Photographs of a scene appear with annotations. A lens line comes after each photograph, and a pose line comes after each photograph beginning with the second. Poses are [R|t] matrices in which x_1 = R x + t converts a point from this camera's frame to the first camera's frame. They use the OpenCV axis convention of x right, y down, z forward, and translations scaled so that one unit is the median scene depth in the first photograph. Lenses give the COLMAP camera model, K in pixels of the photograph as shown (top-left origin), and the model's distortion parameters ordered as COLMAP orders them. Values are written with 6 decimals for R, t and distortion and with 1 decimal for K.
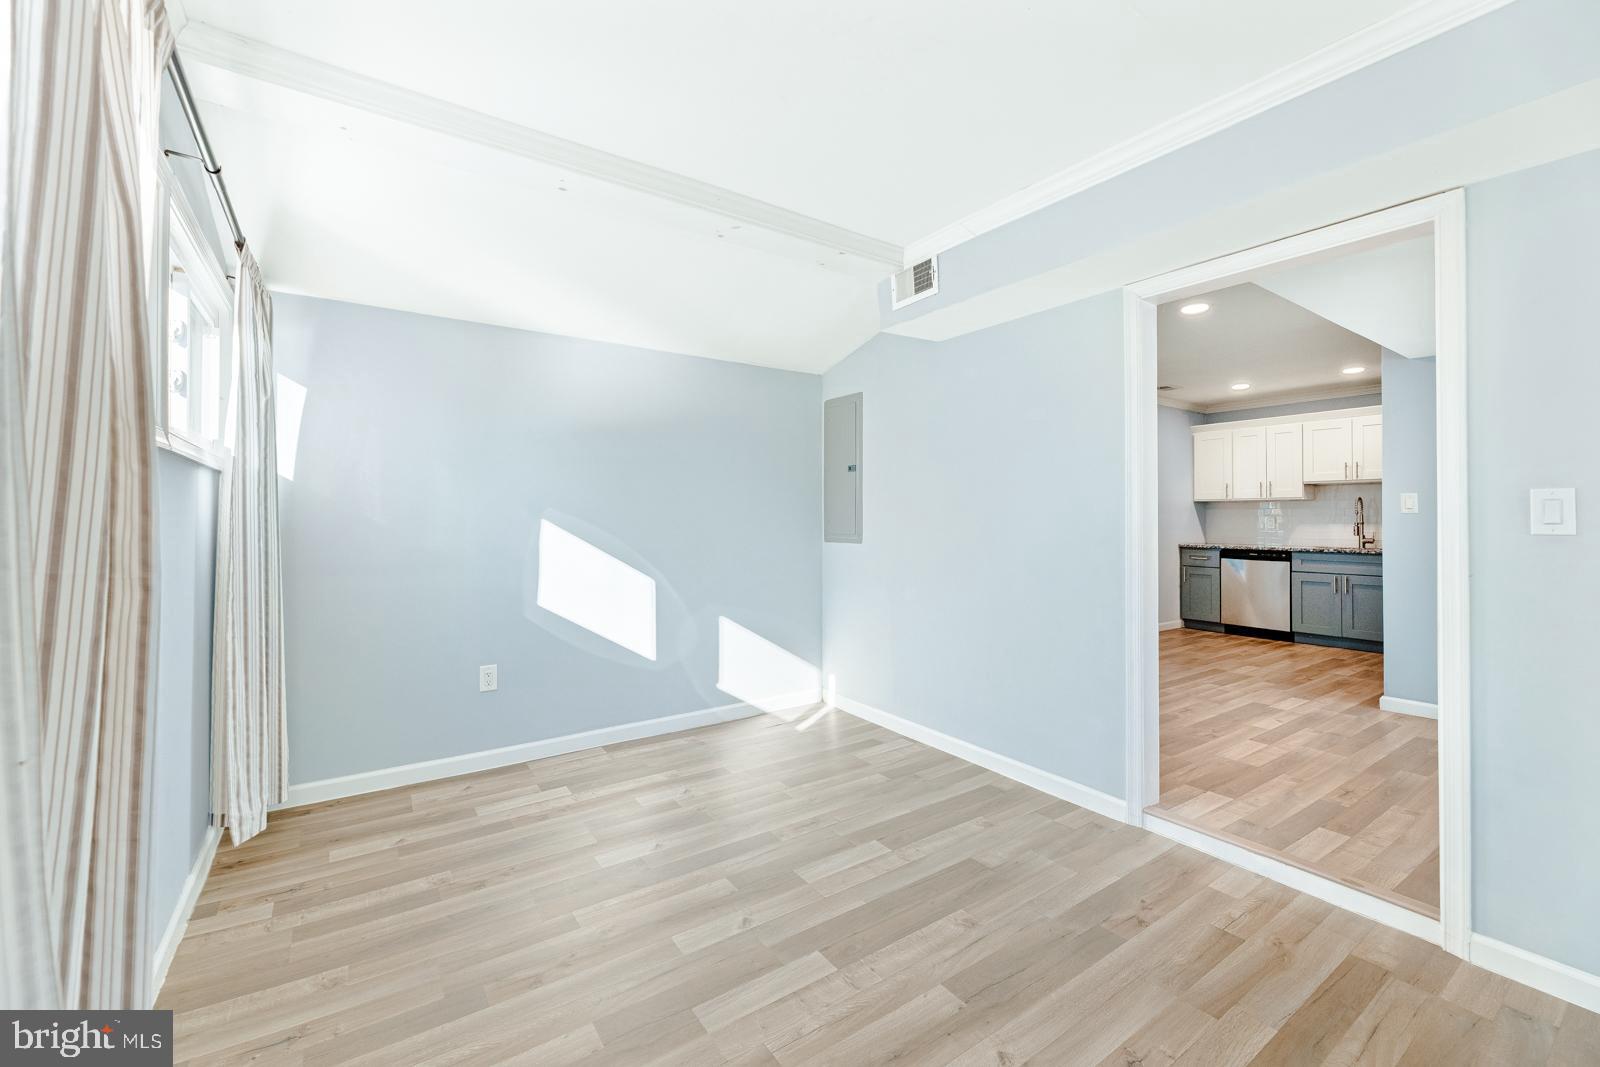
lens RADIAL K [[664.2, 0, 784.9], [0, 664.2, 513.8], [0, 0, 1]] dist [-0.000907, -0.000037]
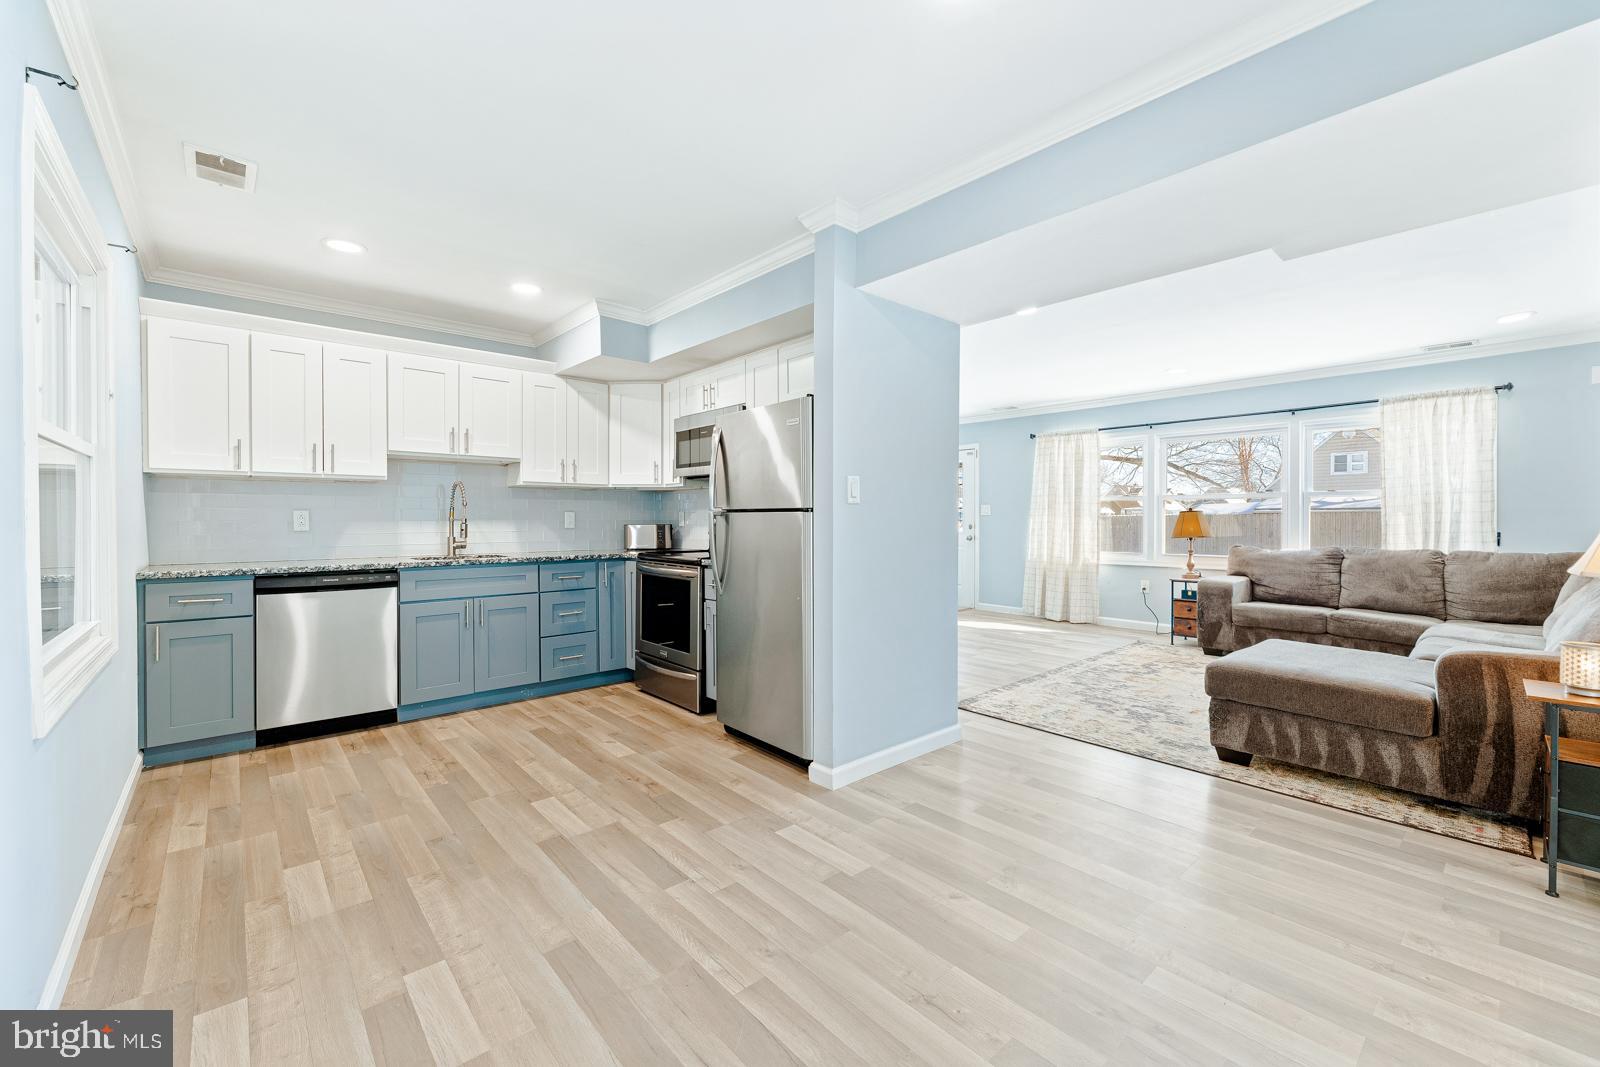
lens RADIAL K [[640.2, 0, 806.0], [0, 640.2, 527.5], [0, 0, 1]] dist [0.001727, 0.000285]
pose [[-0.133762, -0.015755, 0.990888, 0.153785], [-0.009998, 0.999844, 0.014548, 0.008414], [-0.990963, -0.007961, -0.133899, 0.686570]]
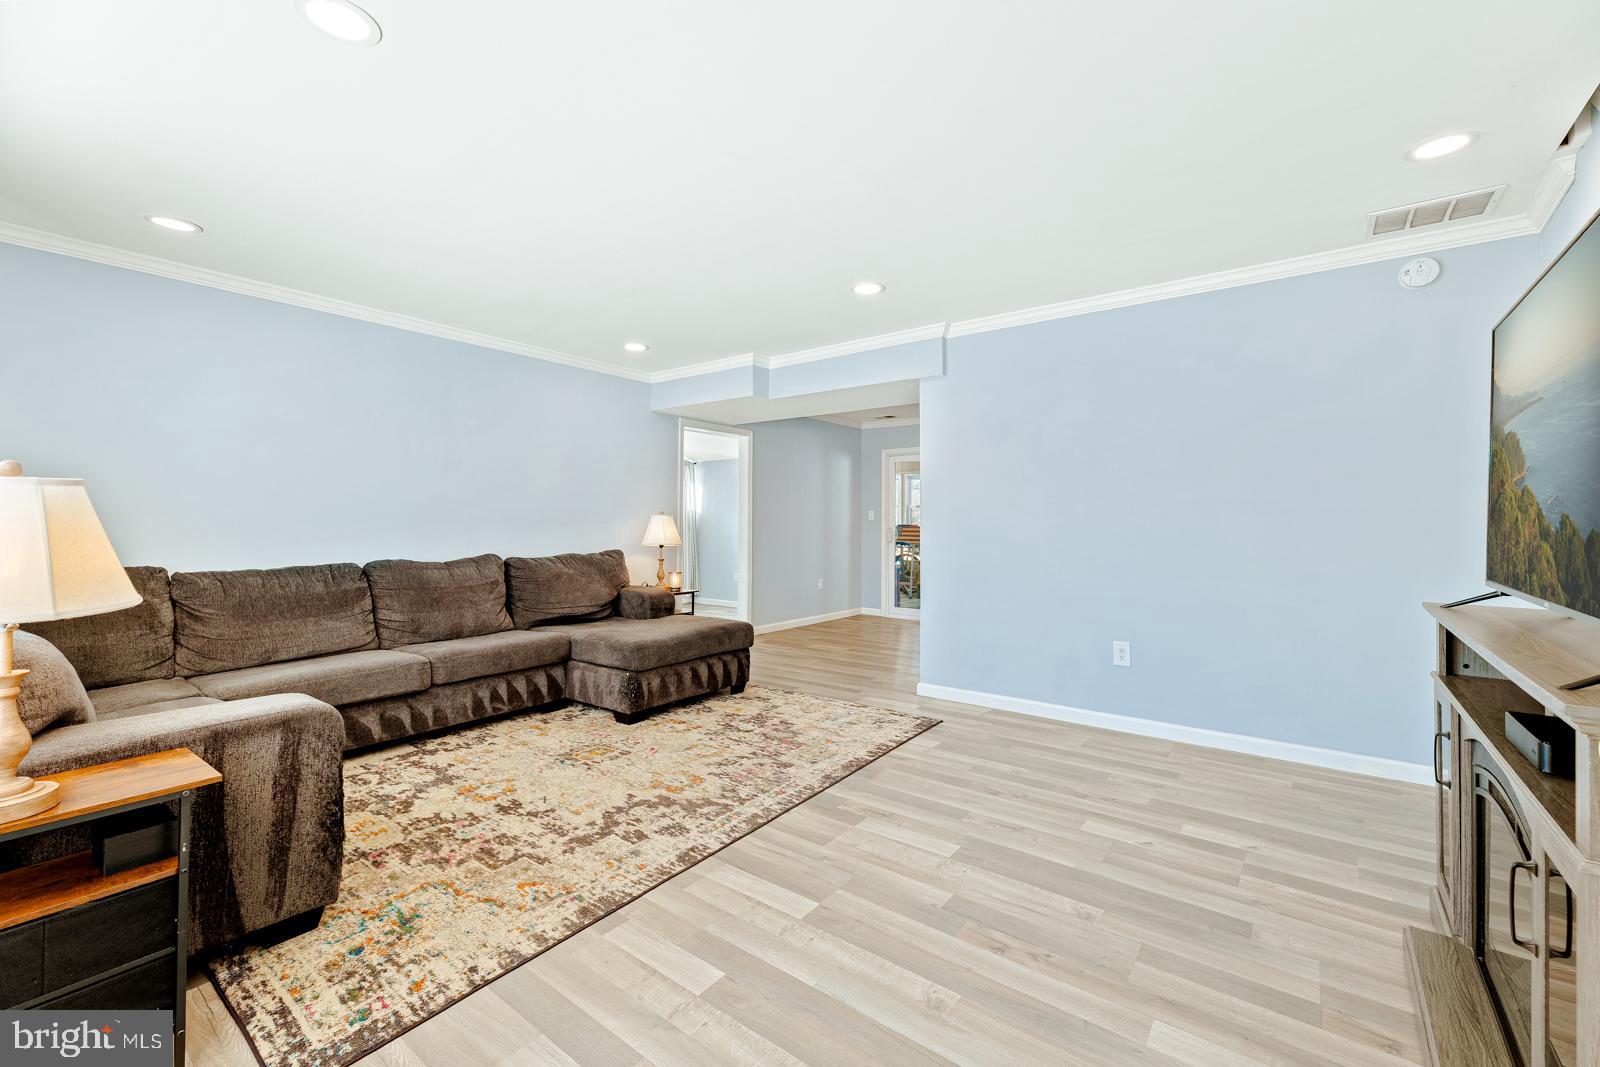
lens RADIAL K [[658.6, 0, 804.2], [0, 658.6, 513.4], [0, 0, 1]] dist [-0.002220, 0.000132]
pose [[0.309214, -0.019501, -0.950792, 1.232583], [0.002494, 0.999803, -0.019695, 0.007603], [0.950989, 0.003719, 0.309202, 0.181123]]
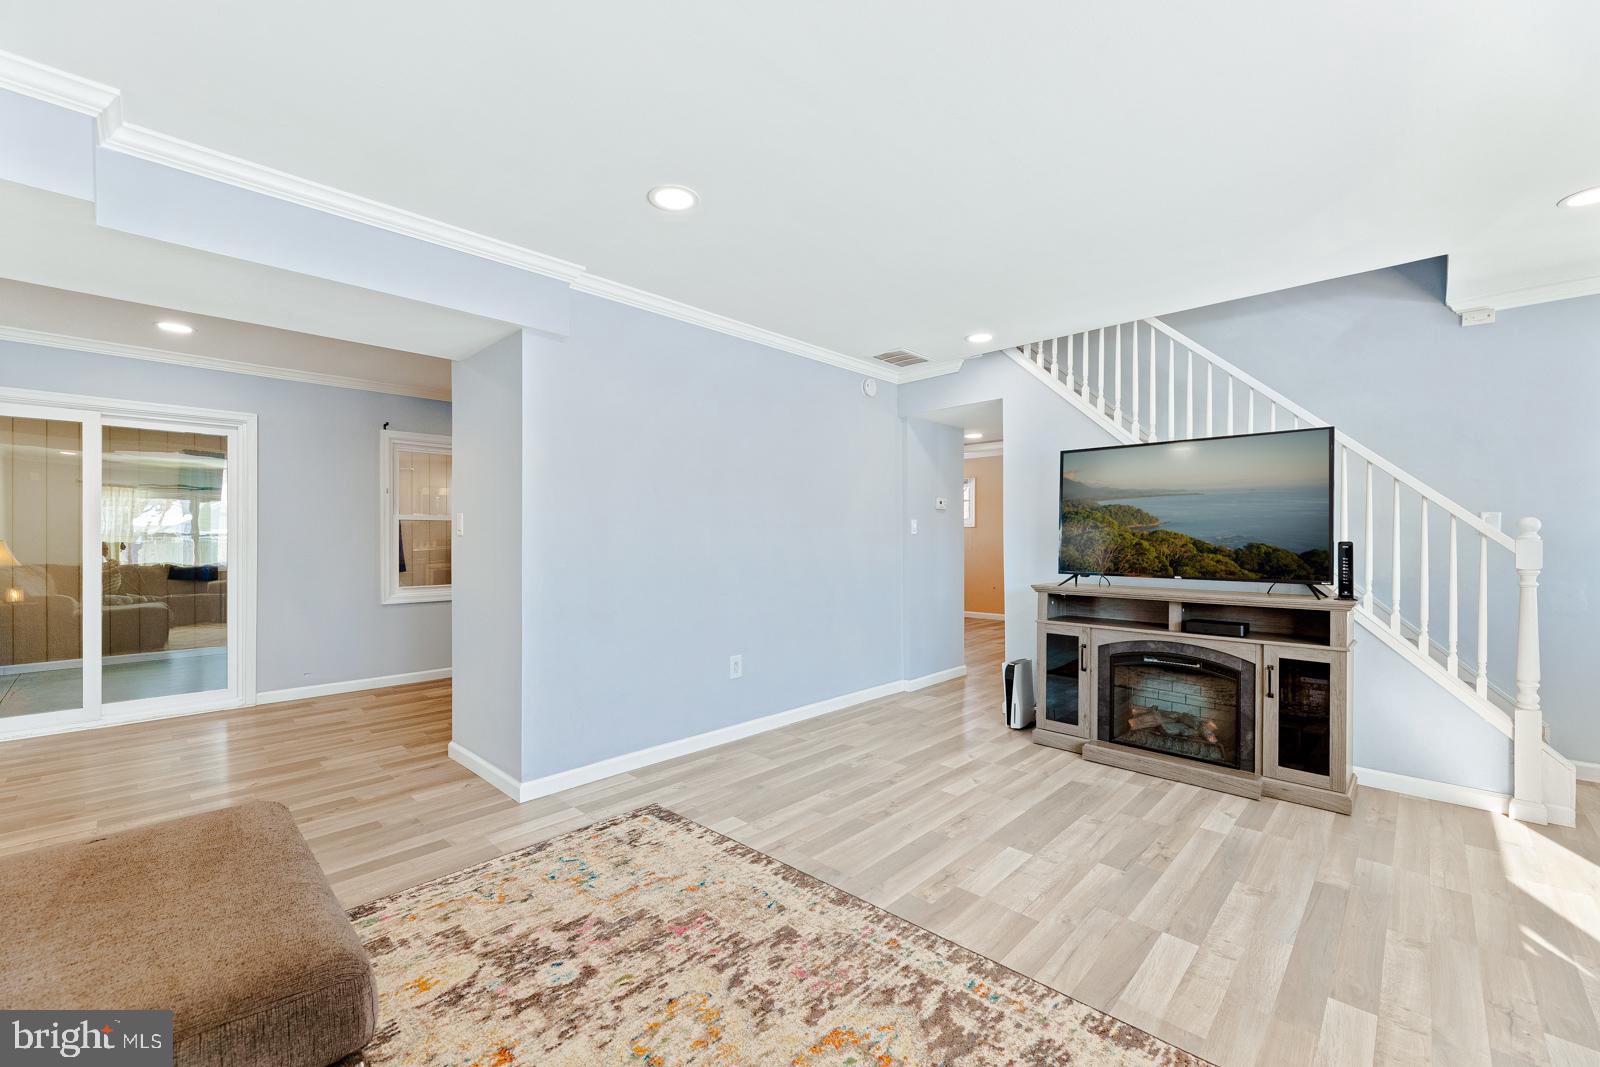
lens RADIAL K [[657.1, 0, 804.5], [0, 657.1, 535.6], [0, 0, 1]] dist [-0.000338, -0.000141]
pose [[0.977039, -0.003587, 0.213031, 0.723234], [0.002771, 0.999988, 0.004128, -0.003320], [-0.213043, -0.003443, 0.977037, 0.023540]]
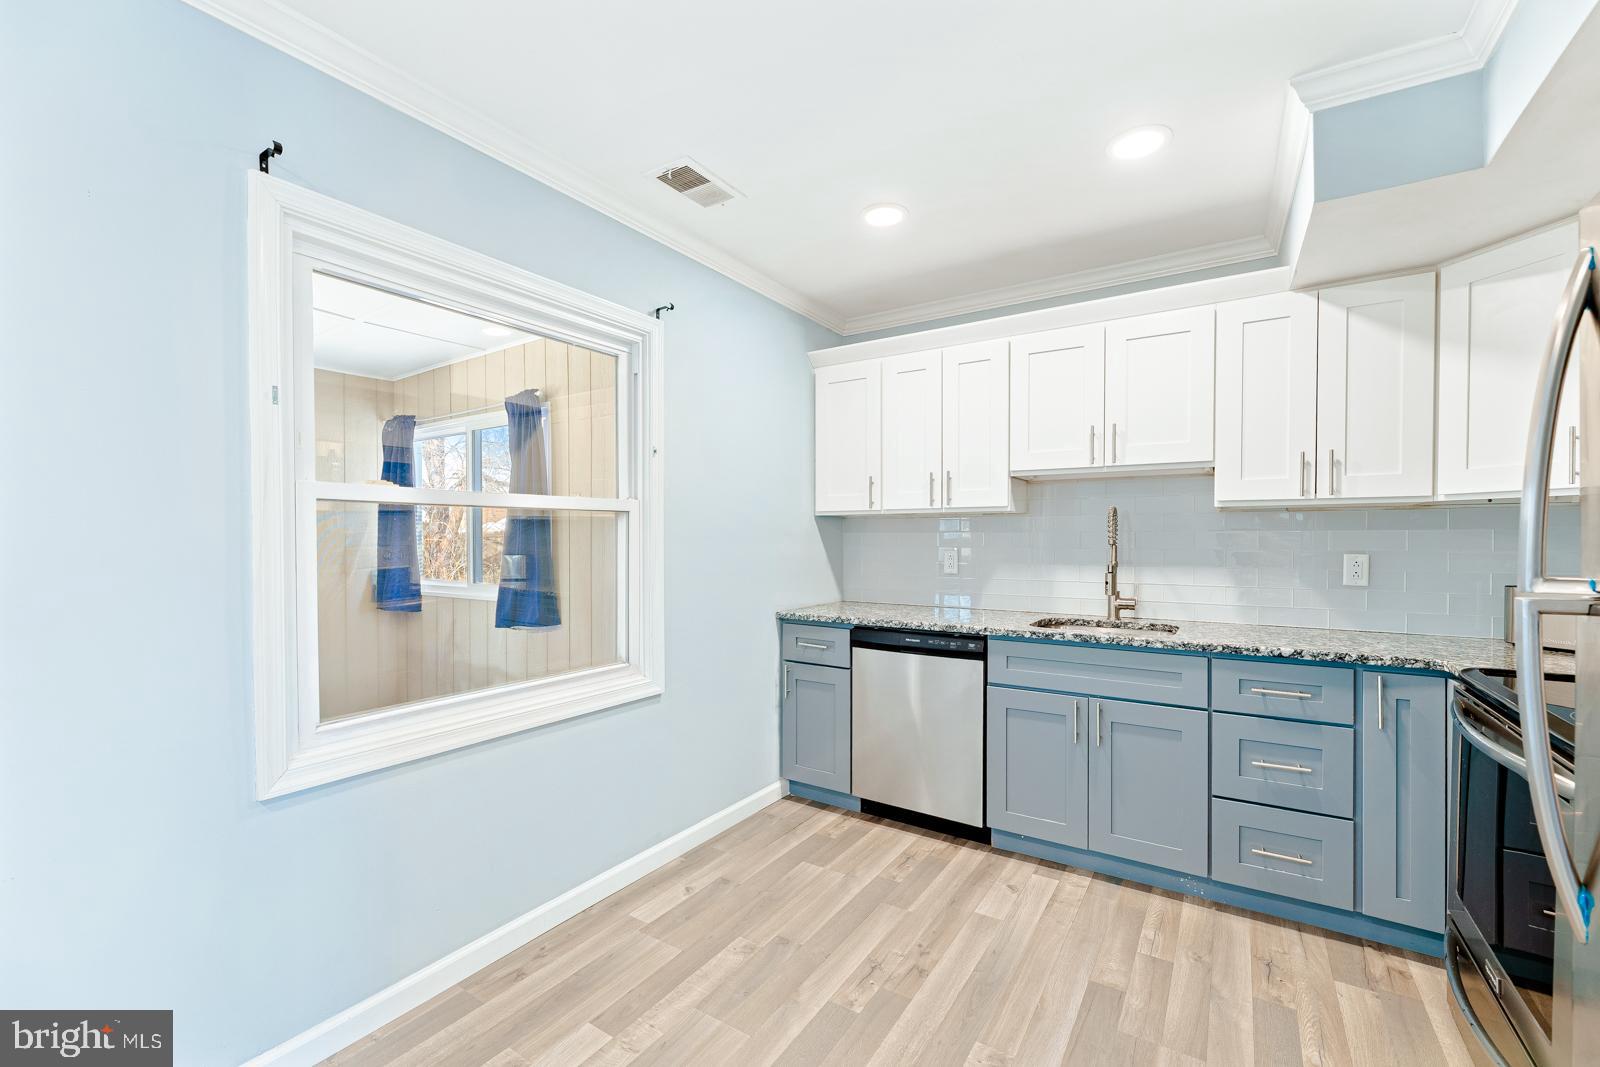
lens RADIAL K [[659.1, 0, 814.4], [0, 659.1, 542.7], [0, 0, 1]] dist [-0.002138, -0.000193]
pose [[0.919624, -0.005859, 0.392757, 0.475916], [-0.001750, 0.999818, 0.019013, -0.008945], [-0.392796, -0.018172, 0.919446, 0.629985]]
